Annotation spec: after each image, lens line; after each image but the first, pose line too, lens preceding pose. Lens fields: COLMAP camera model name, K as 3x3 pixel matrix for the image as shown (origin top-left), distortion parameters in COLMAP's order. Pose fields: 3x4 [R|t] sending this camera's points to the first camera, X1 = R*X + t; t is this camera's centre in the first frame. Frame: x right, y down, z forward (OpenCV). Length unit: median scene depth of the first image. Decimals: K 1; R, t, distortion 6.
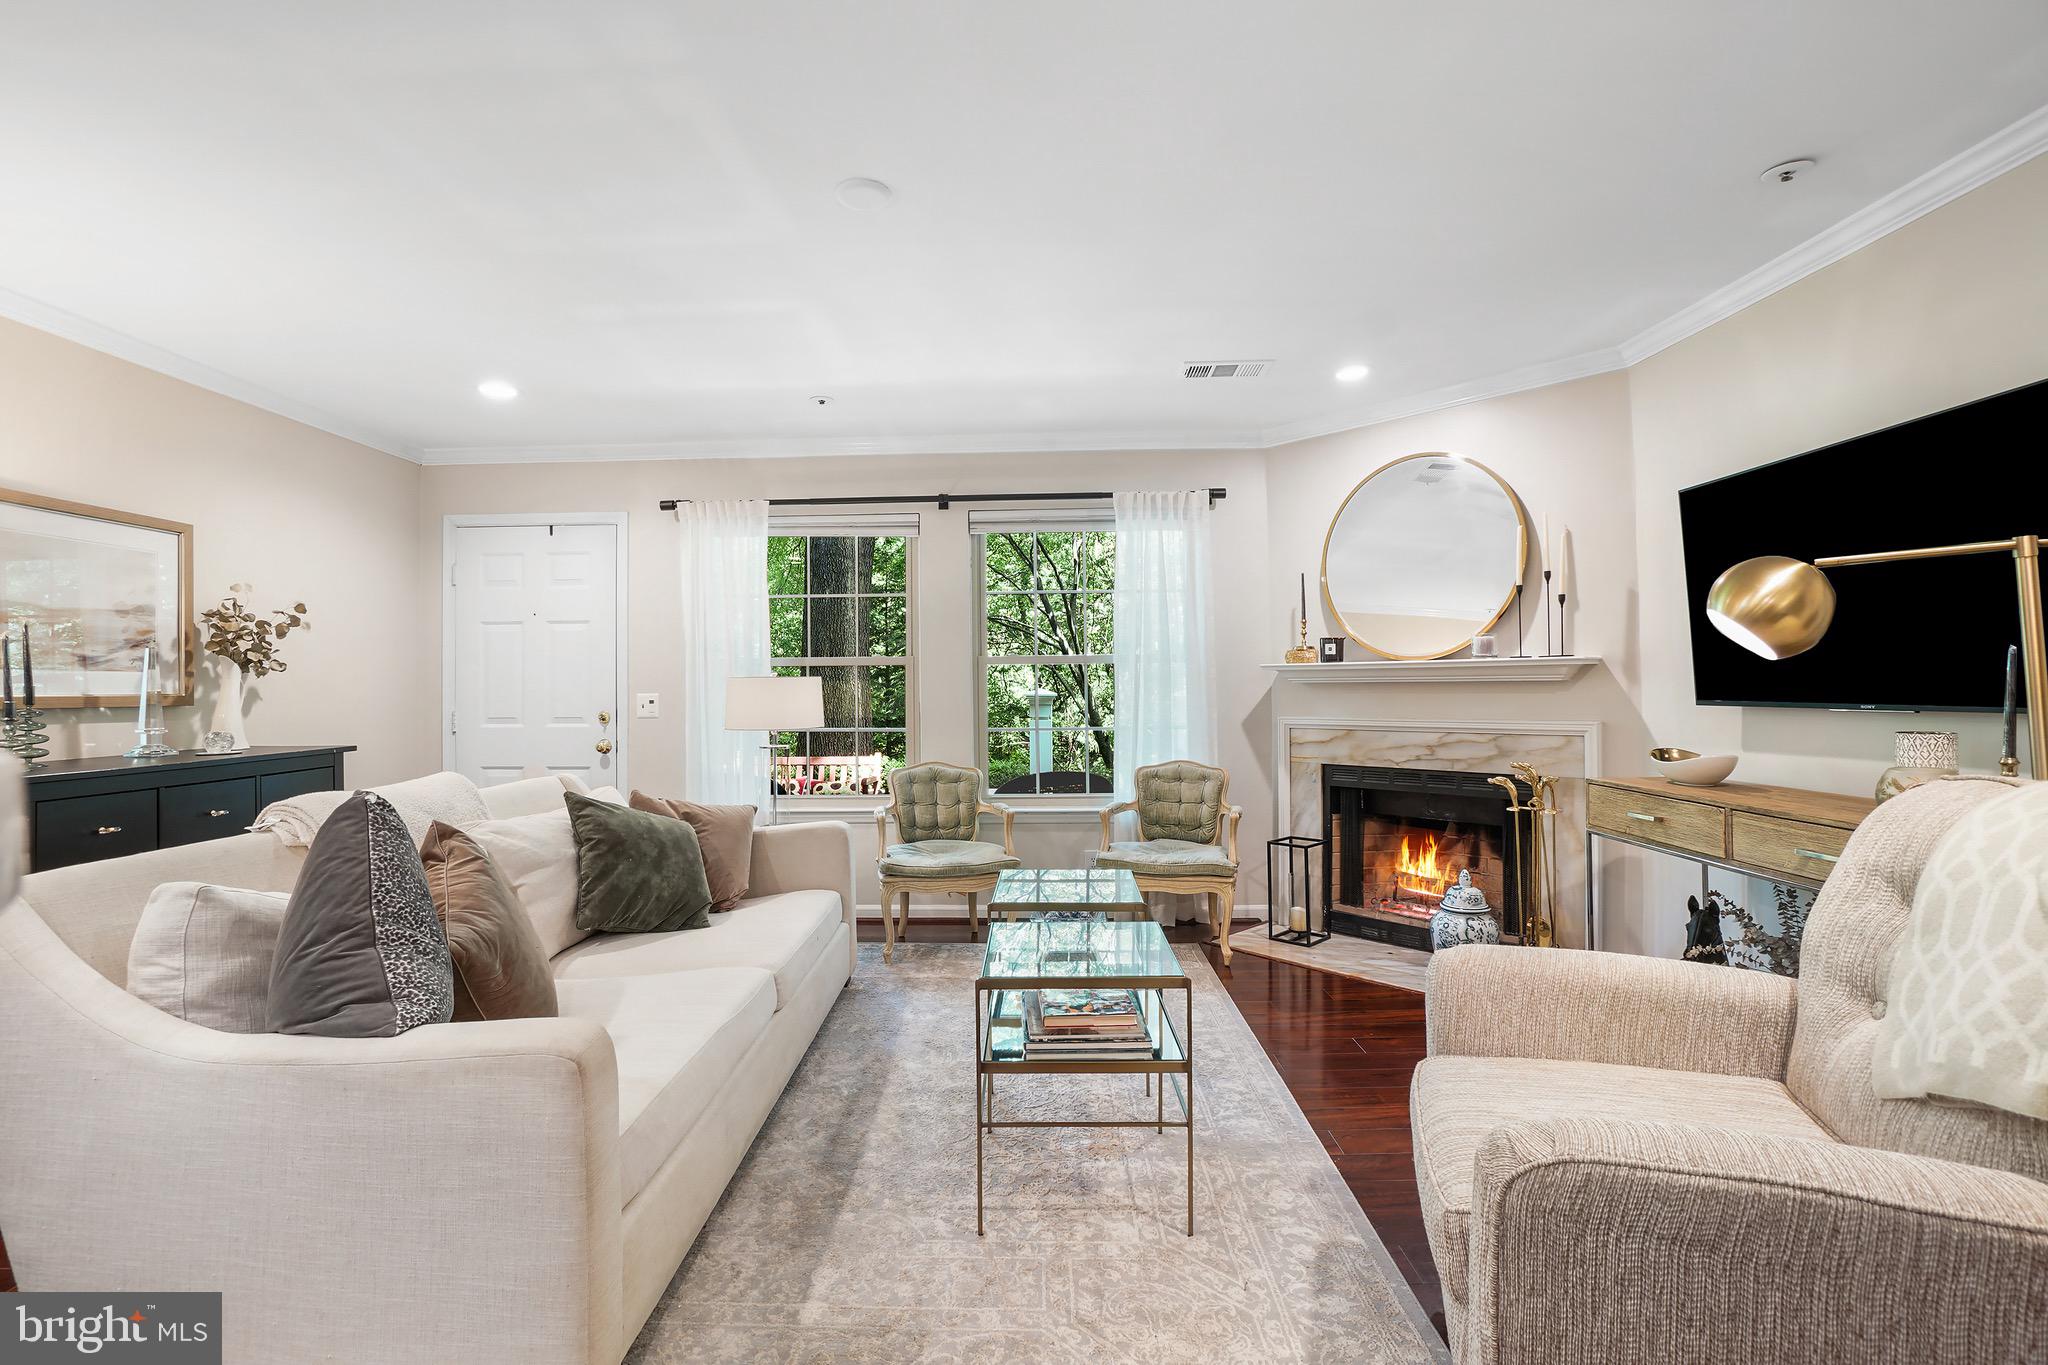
lens RADIAL K [[919.2, 0, 1019.8], [0, 919.2, 667.8], [0, 0, 1]] dist [-0.059011, 0.021074]
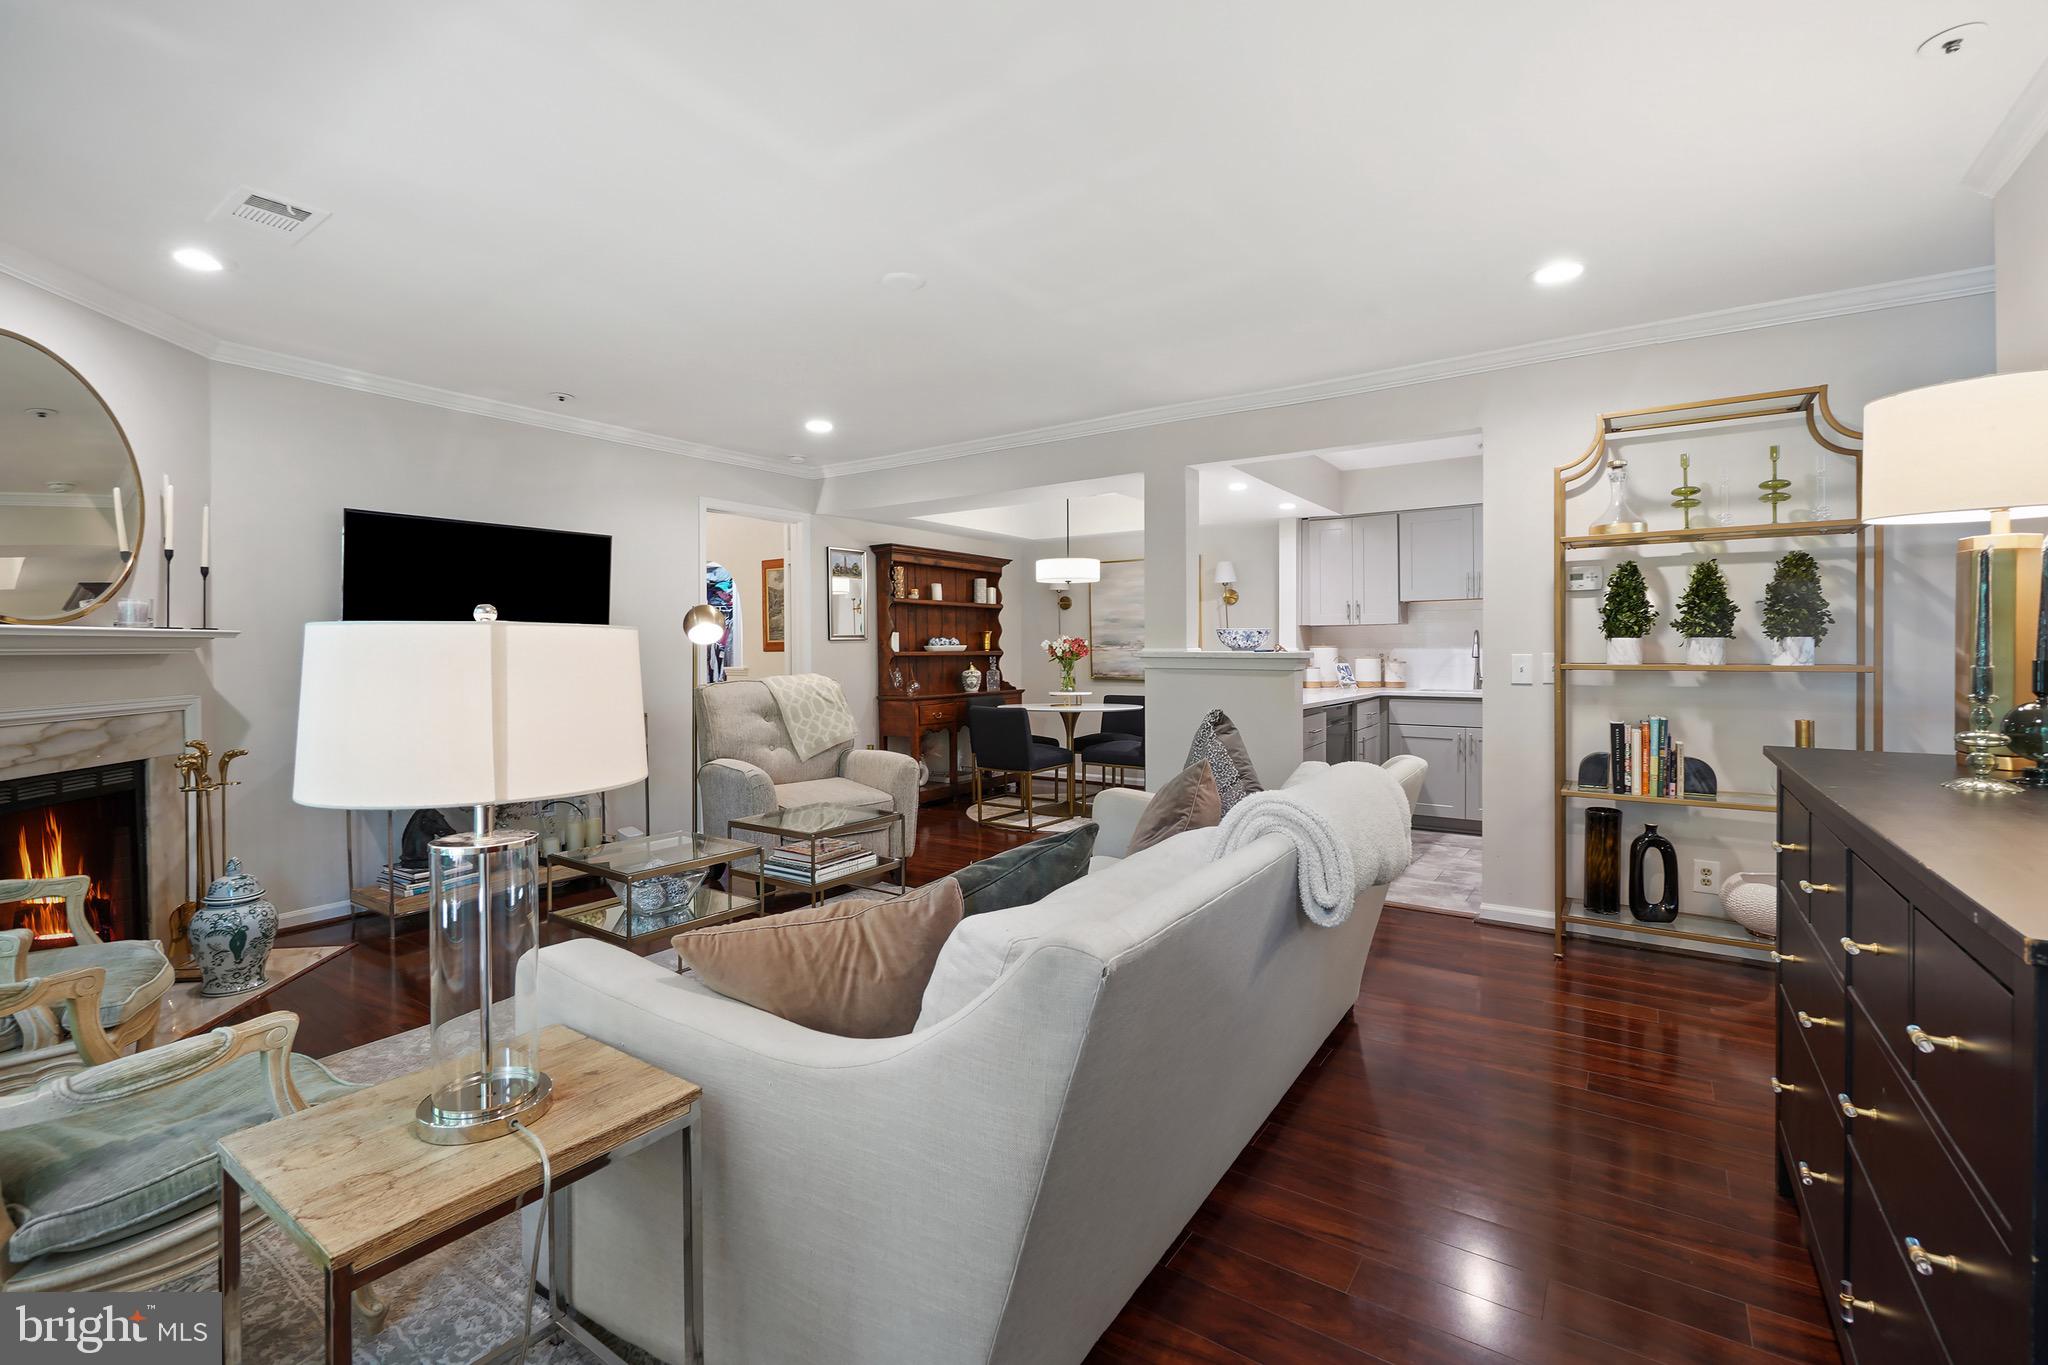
lens RADIAL K [[887.4, 0, 1014.9], [0, 887.4, 669.8], [0, 0, 1]] dist [-0.001427, -0.000529]
pose [[-0.826088, -0.002914, 0.563534, -0.583234], [-0.000175, 0.999988, 0.004914, 0.022765], [-0.563542, 0.003960, -0.826078, 1.112306]]
